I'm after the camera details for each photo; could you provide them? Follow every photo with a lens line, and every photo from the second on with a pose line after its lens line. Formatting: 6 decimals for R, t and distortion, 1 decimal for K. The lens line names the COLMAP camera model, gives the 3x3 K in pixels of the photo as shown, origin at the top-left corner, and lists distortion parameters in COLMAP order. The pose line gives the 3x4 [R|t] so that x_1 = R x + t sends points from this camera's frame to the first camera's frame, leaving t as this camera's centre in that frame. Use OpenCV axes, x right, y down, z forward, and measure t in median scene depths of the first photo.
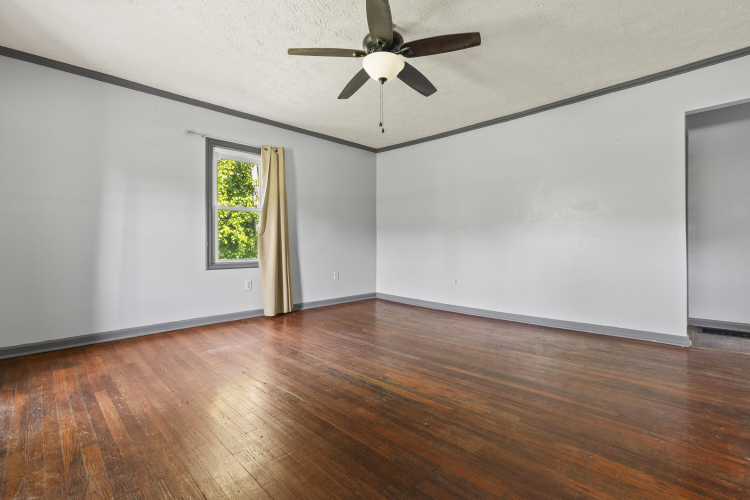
lens RADIAL K [[337.6, 0, 369.8], [0, 337.6, 248.9], [0, 0, 1]] dist [-0.012691, 0.000468]
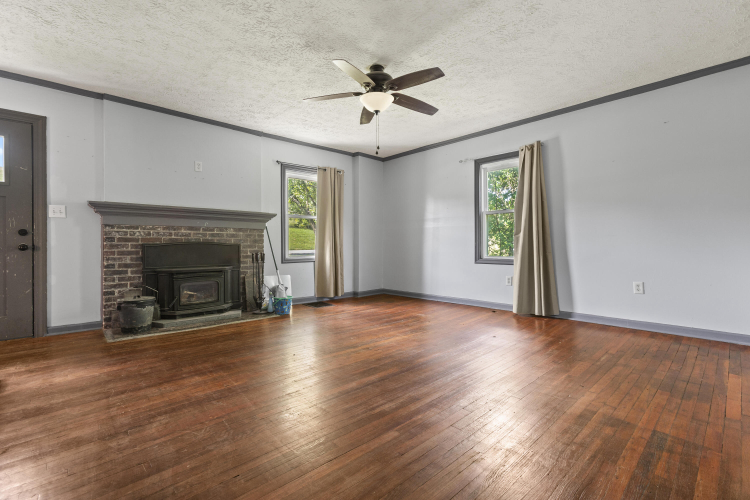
lens RADIAL K [[337.6, 0, 368.1], [0, 337.6, 244.9], [0, 0, 1]] dist [-0.012691, 0.000468]
pose [[-0.038811, 0.010943, -0.999187, 0.774342], [-0.005132, 0.999925, 0.011150, -0.017907], [0.999233, 0.005561, -0.038752, 0.608438]]
